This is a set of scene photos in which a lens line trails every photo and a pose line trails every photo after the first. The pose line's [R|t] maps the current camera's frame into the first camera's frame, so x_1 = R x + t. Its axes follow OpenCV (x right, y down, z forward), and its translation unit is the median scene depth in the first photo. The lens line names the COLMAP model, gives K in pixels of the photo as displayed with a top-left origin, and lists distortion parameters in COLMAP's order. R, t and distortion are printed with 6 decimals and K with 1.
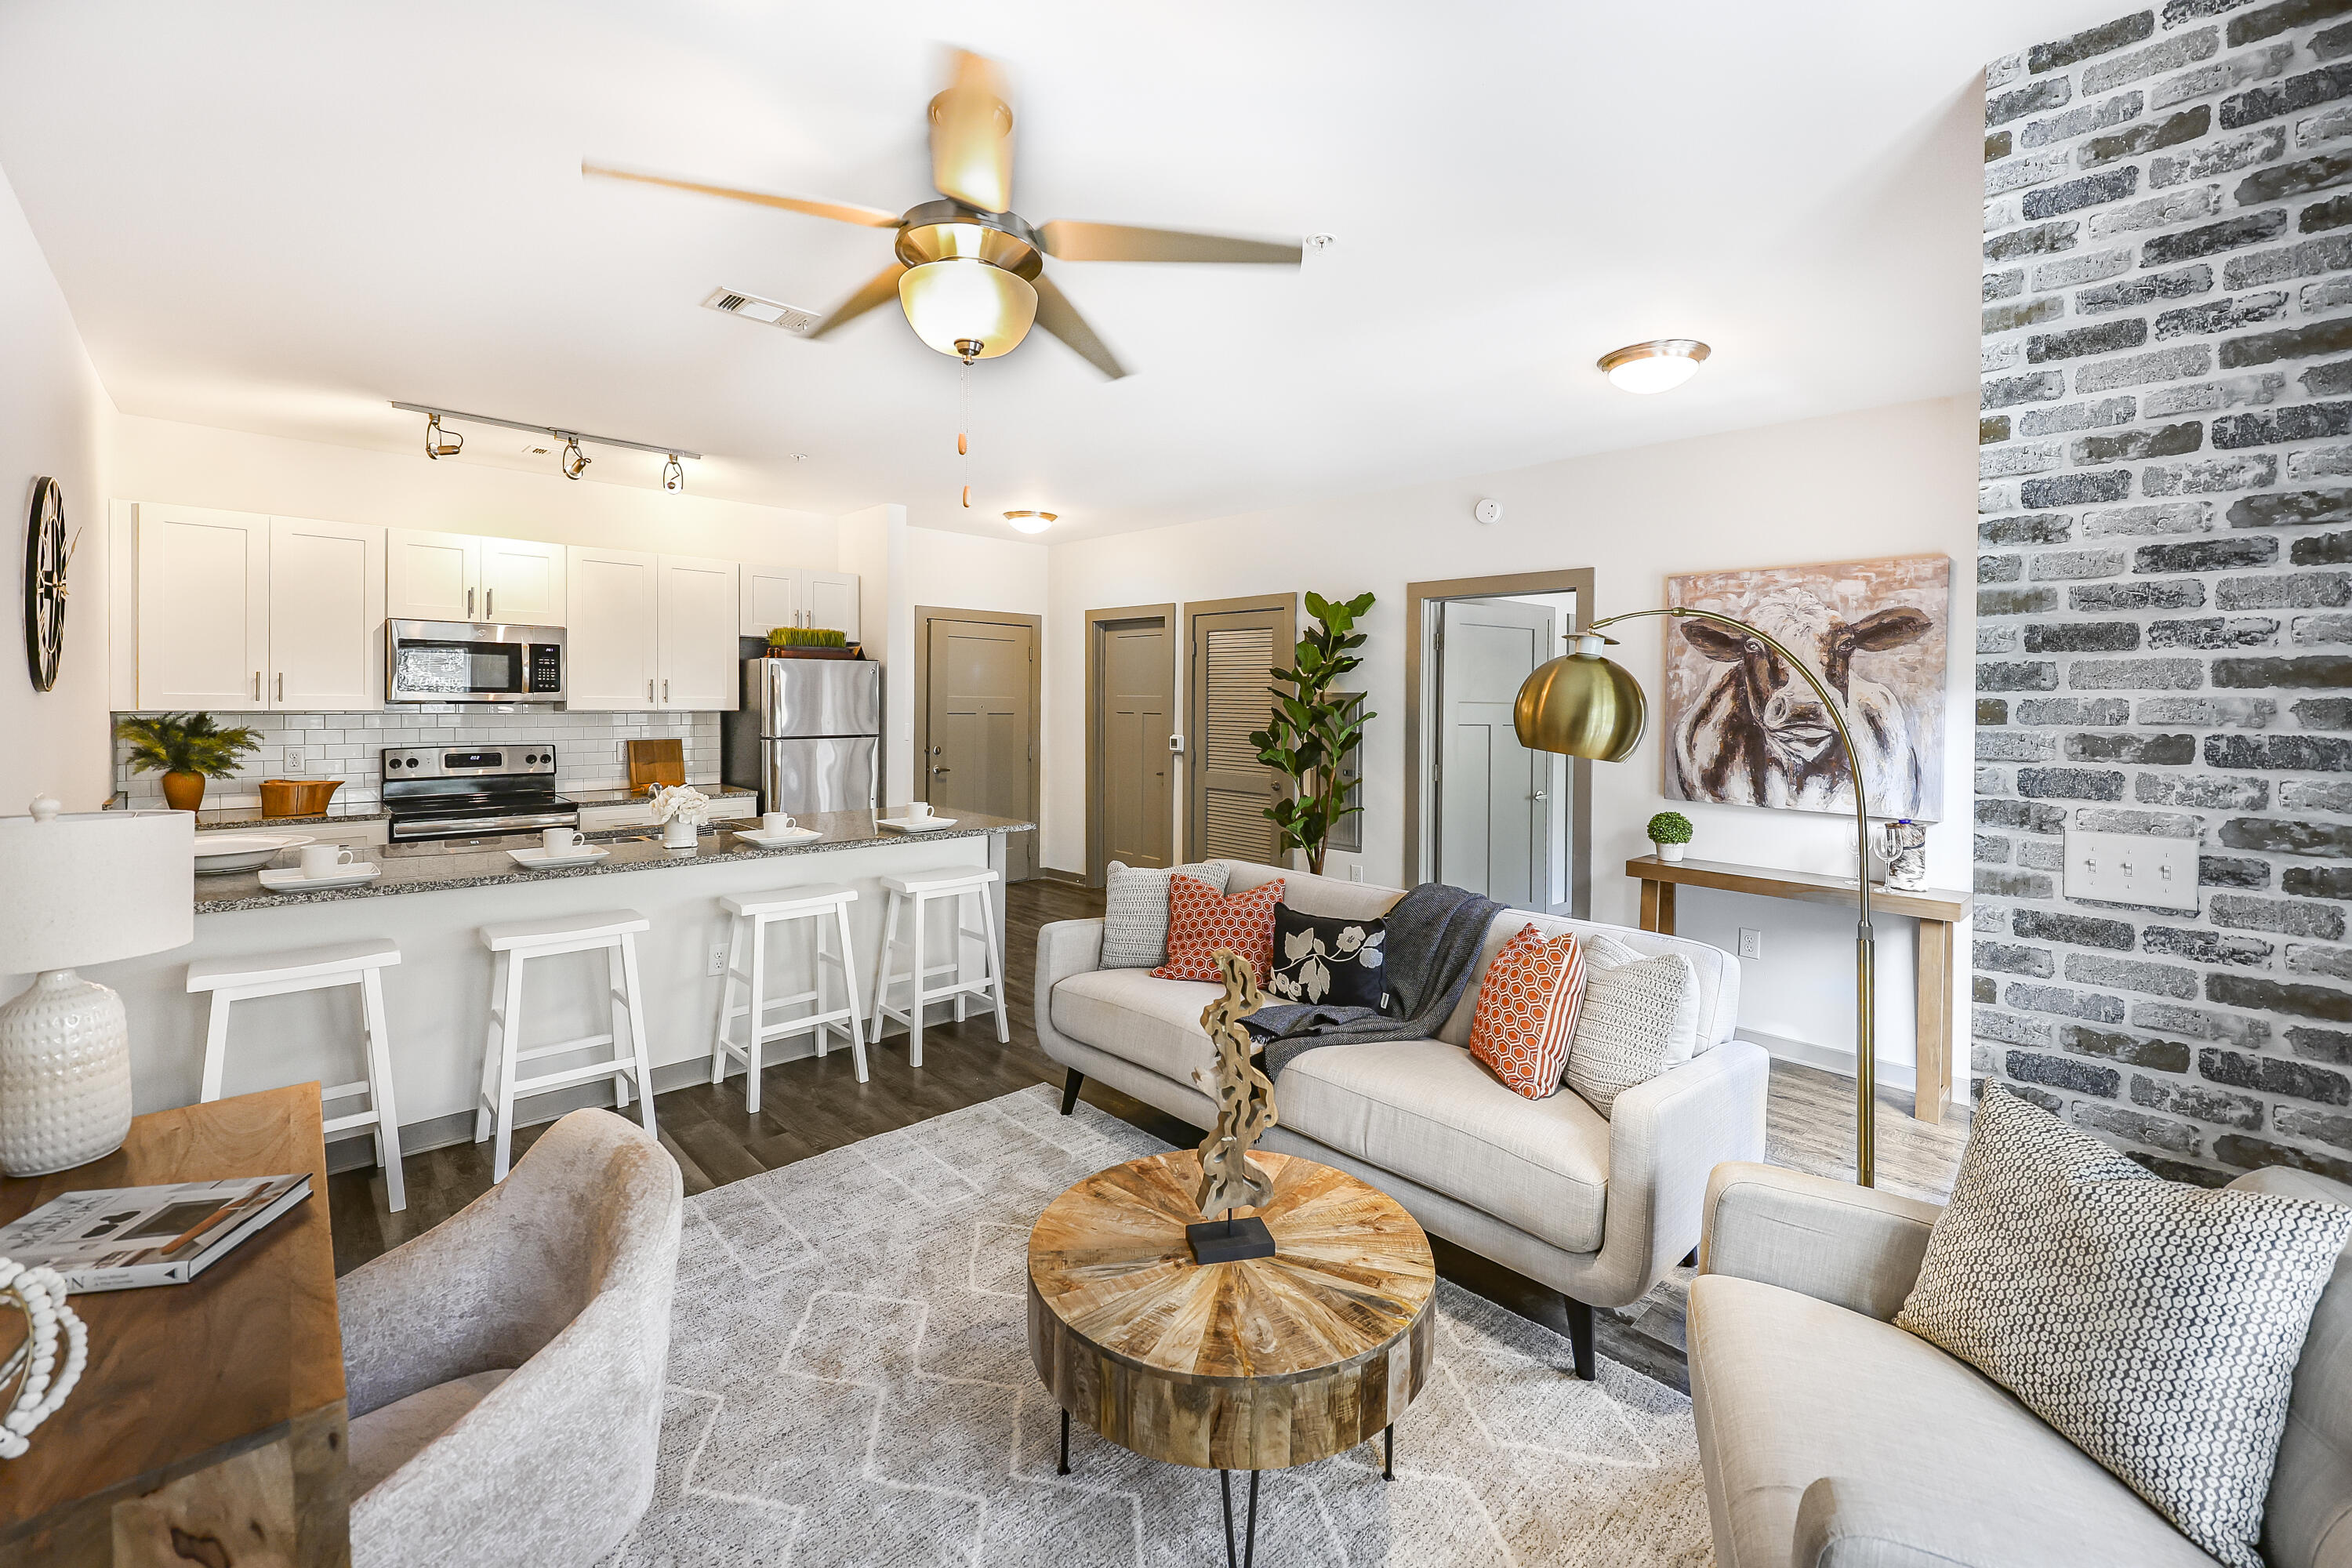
lens RADIAL K [[983.6, 0, 1193.0], [0, 983.6, 728.6], [0, 0, 1]] dist [0.003044, -0.000913]
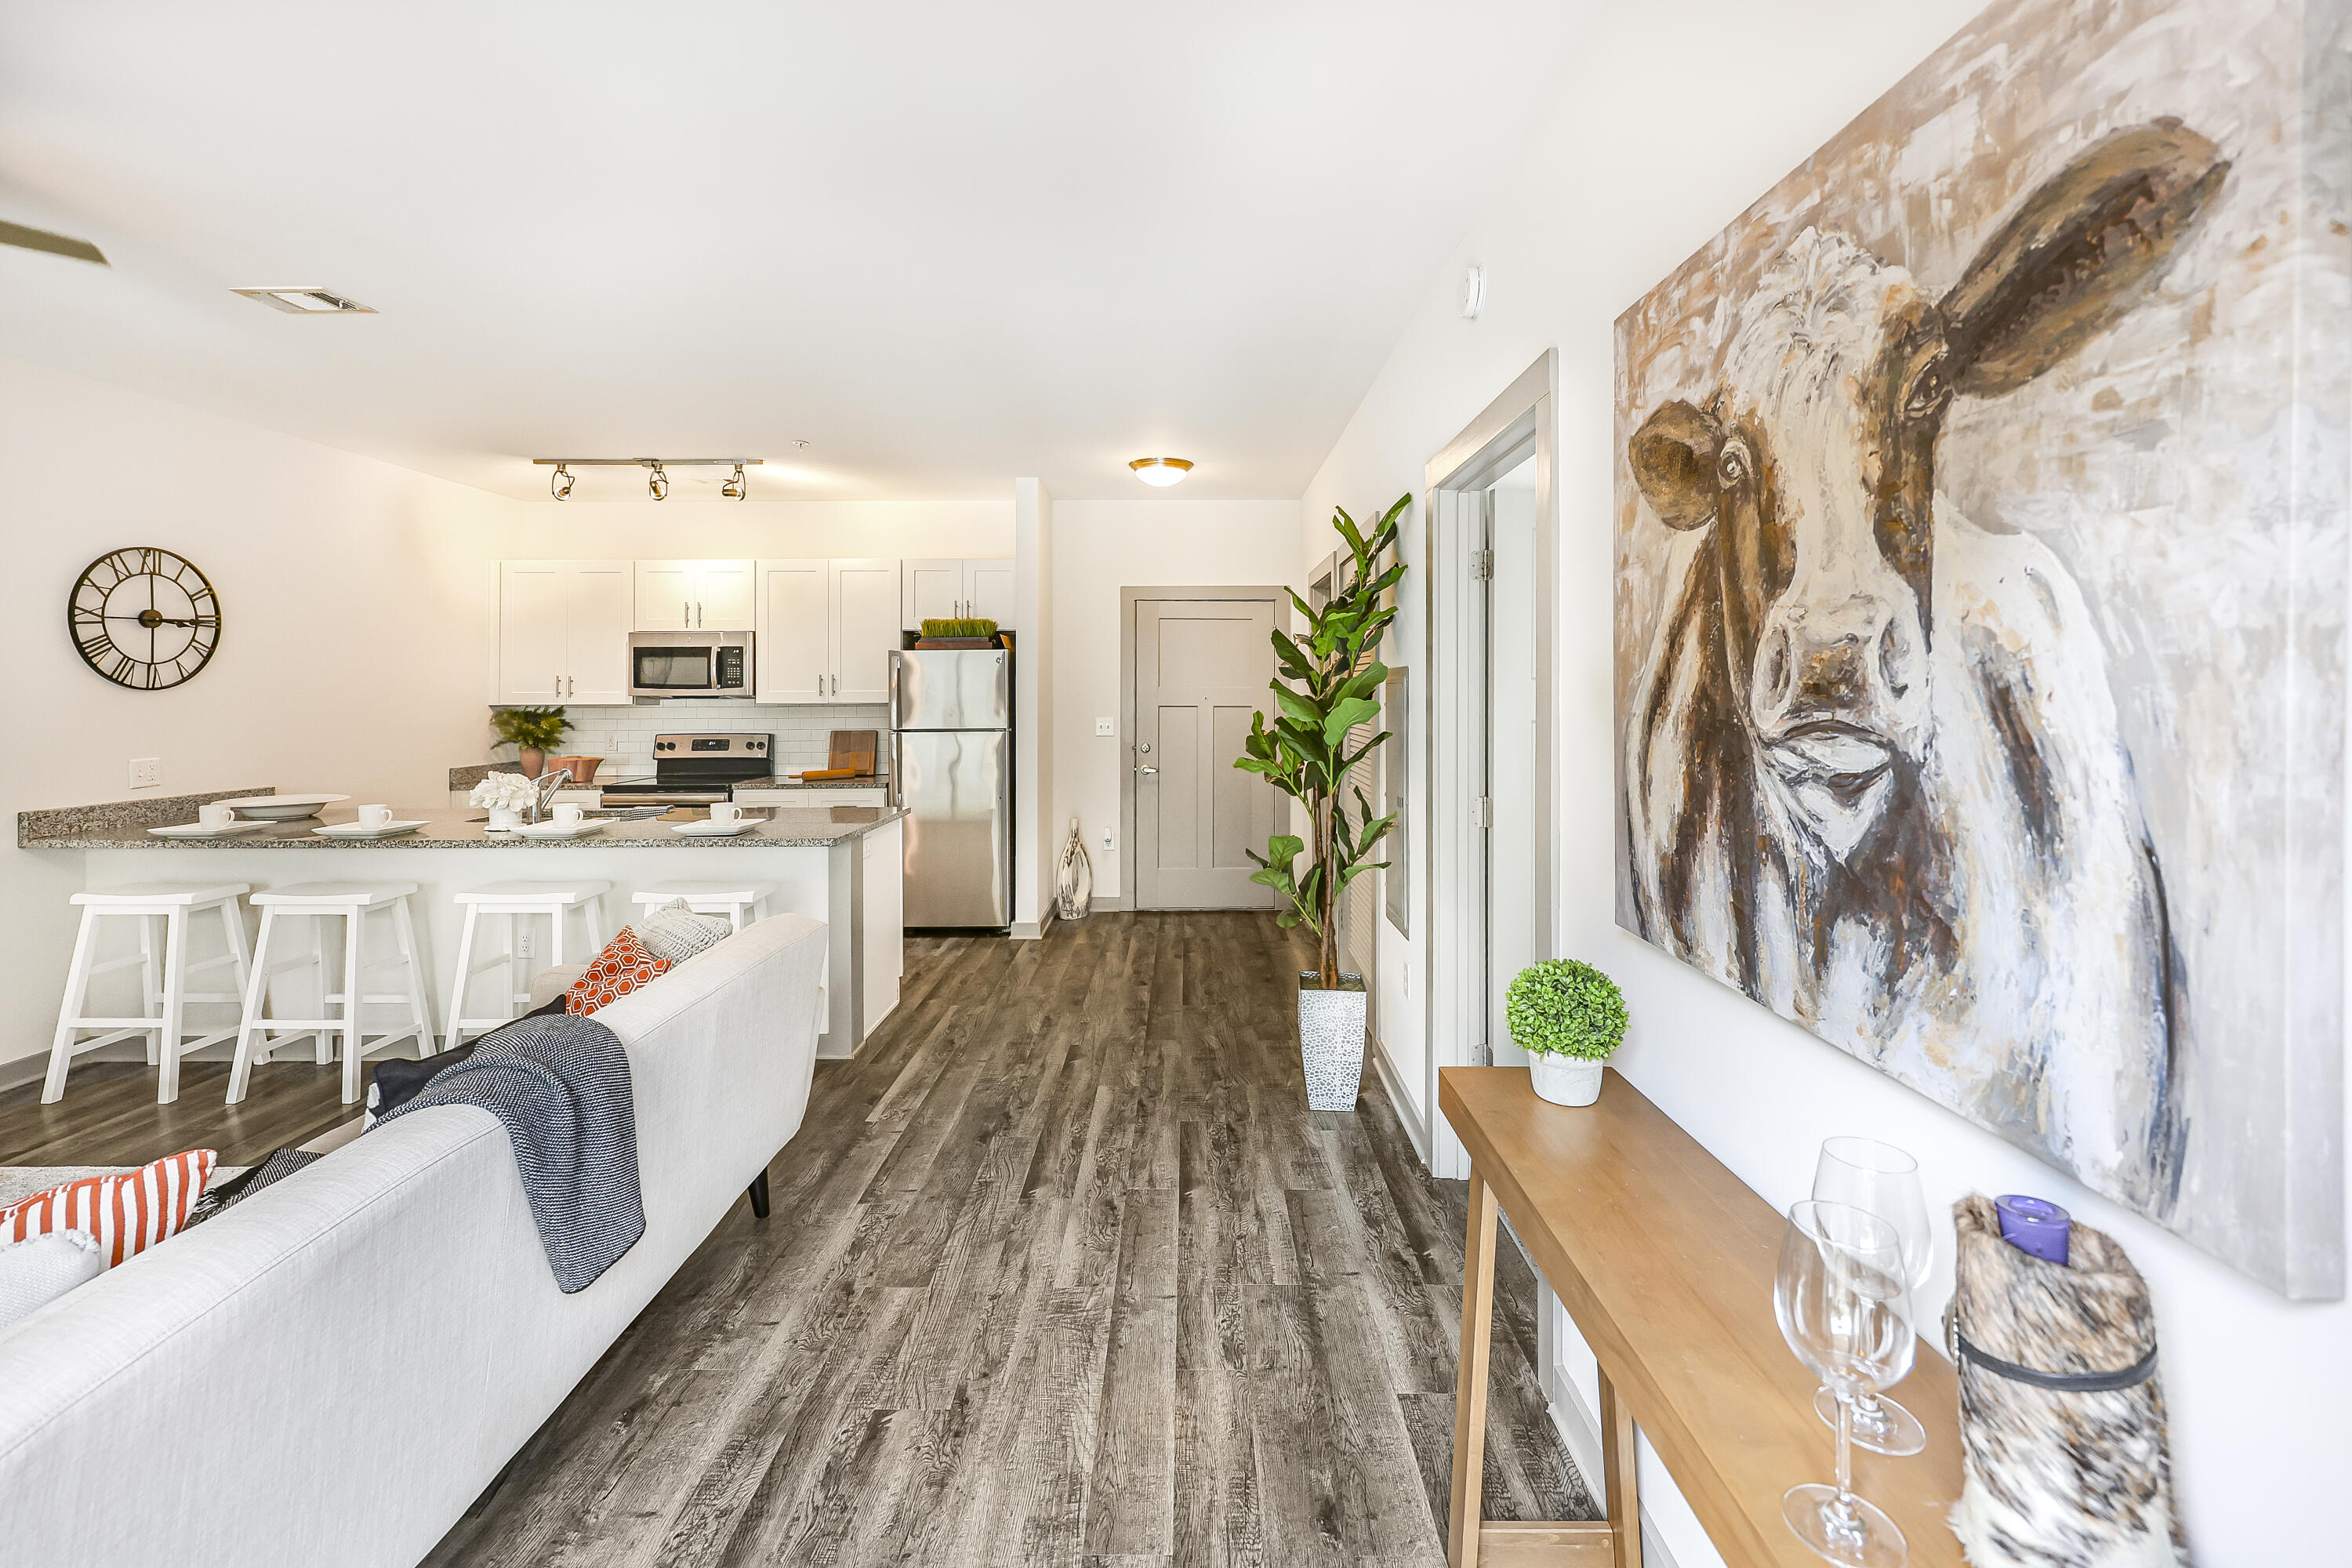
lens RADIAL K [[983.6, 0, 1178.5], [0, 983.6, 699.1], [0, 0, 1]] dist [0.003044, -0.000913]
pose [[0.718758, -0.009943, -0.695190, 0.569719], [-0.005234, 0.999792, -0.019711, -0.003603], [0.695241, 0.017806, 0.718556, 0.572227]]
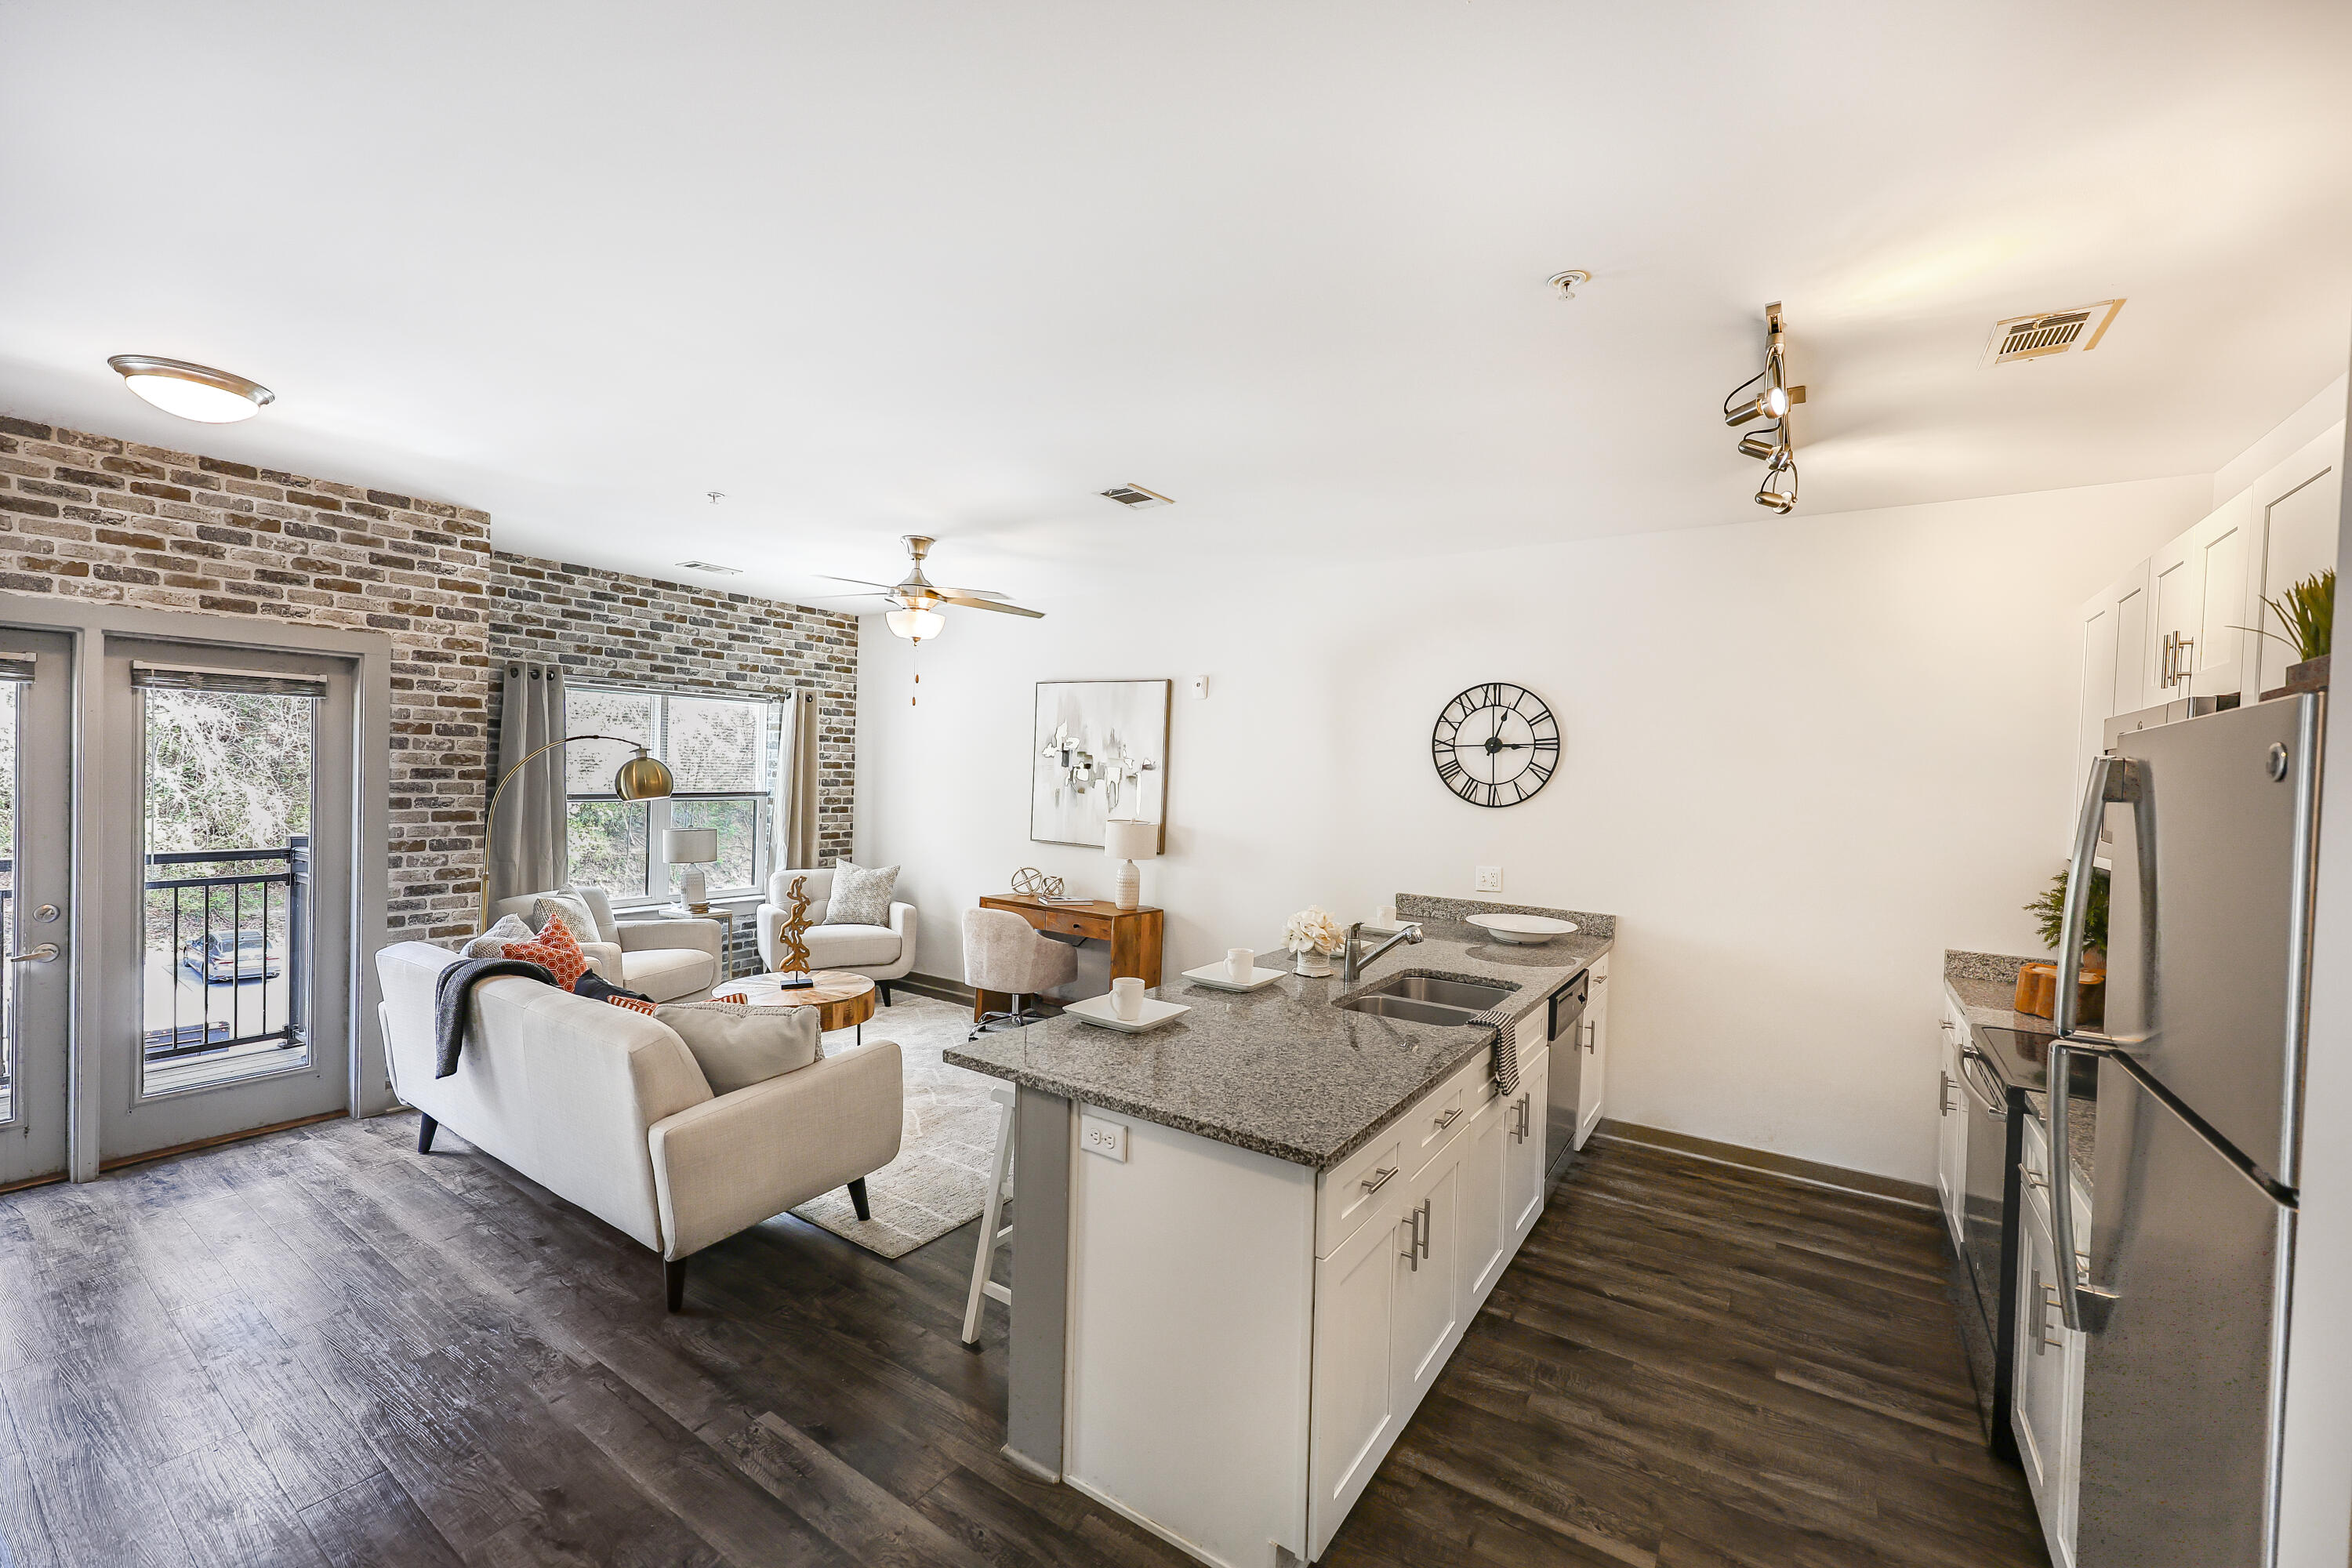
lens RADIAL K [[942.1, 0, 1172.7], [0, 942.1, 795.7], [0, 0, 1]] dist [0.000920, 0.000027]
pose [[-0.976575, -0.036600, -0.212043, -0.155184], [-0.048043, 0.997639, 0.049067, -0.066088], [0.209747, 0.058105, -0.976028, 1.411140]]
